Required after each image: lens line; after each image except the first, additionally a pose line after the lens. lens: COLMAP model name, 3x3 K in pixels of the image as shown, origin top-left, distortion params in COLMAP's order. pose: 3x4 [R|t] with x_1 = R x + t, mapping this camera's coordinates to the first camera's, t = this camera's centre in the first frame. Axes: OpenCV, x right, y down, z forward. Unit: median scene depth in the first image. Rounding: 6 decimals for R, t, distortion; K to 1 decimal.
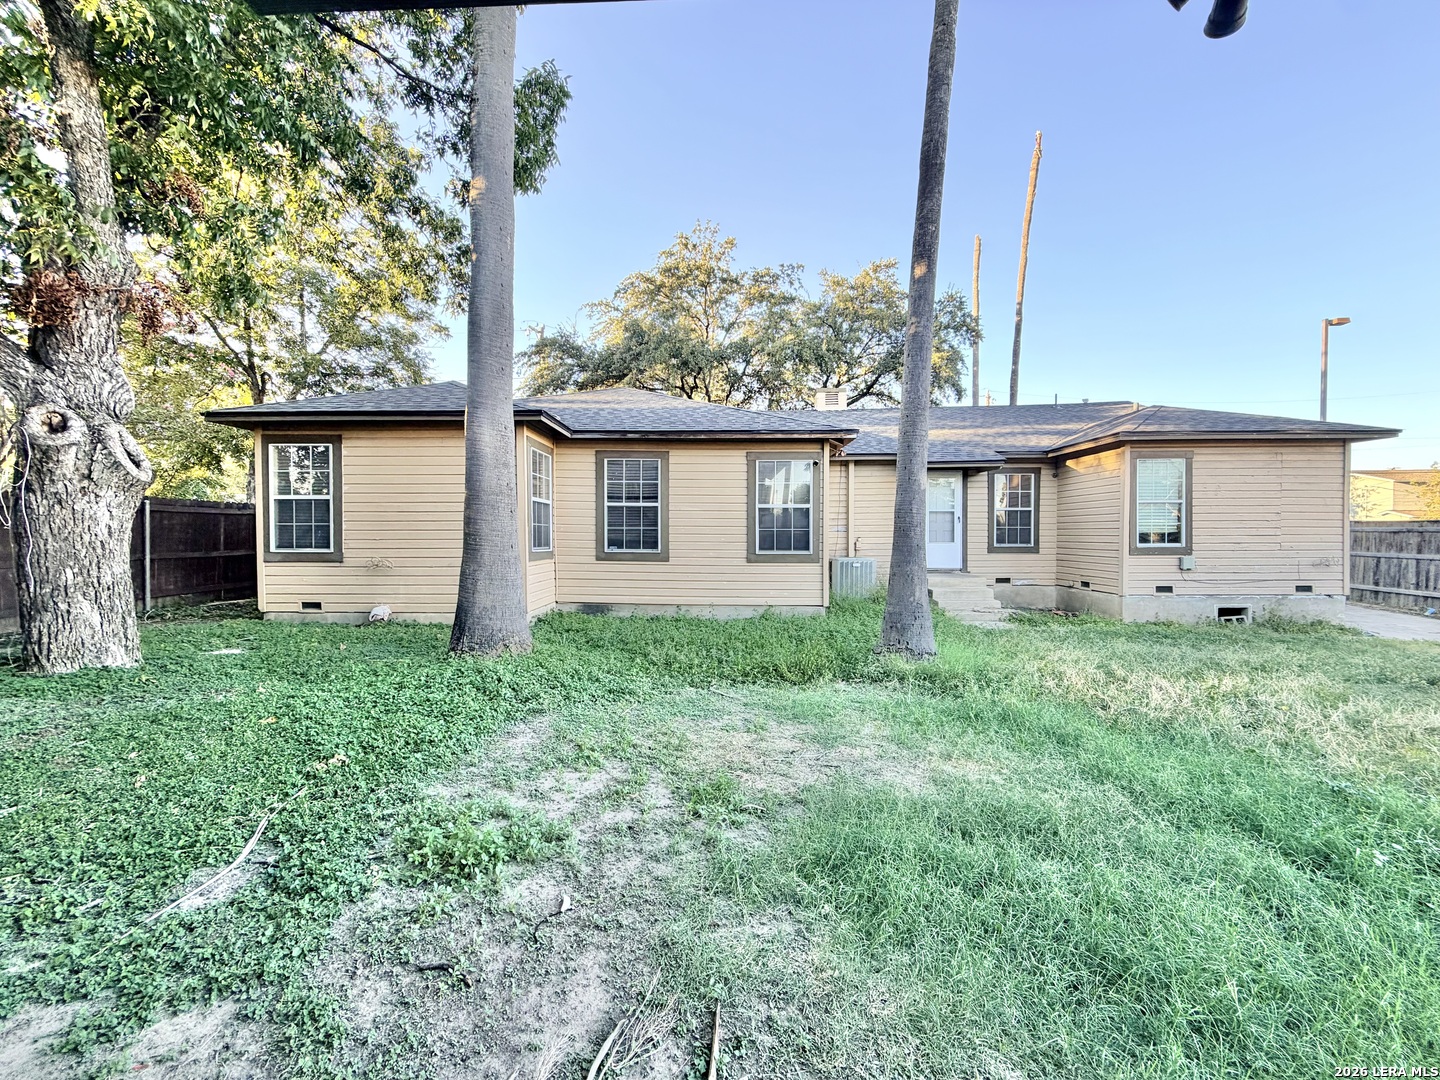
lens RADIAL K [[573.6, 0, 723.2], [0, 573.6, 537.2], [0, 0, 1]] dist [0.000068, 0.000506]
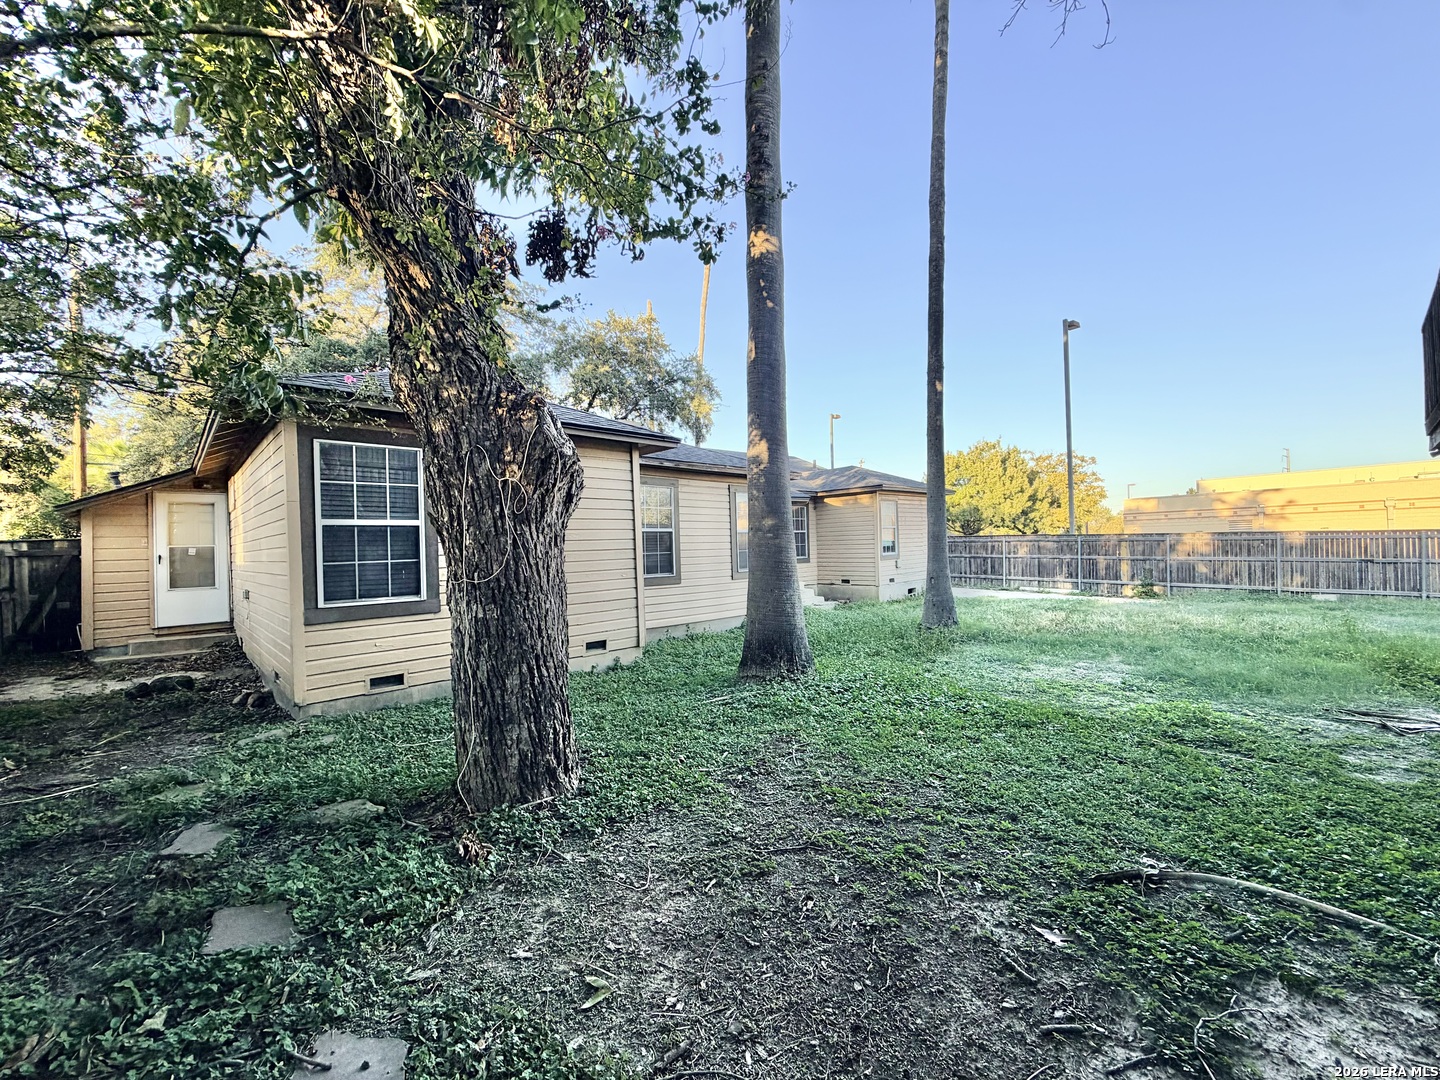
lens RADIAL K [[573.6, 0, 720.7], [0, 573.6, 541.8], [0, 0, 1]] dist [0.000068, 0.000506]
pose [[0.700668, -0.018105, 0.713258, -0.748698], [0.036689, 0.999270, -0.010677, -0.019663], [-0.712544, 0.033649, 0.700821, 0.191514]]
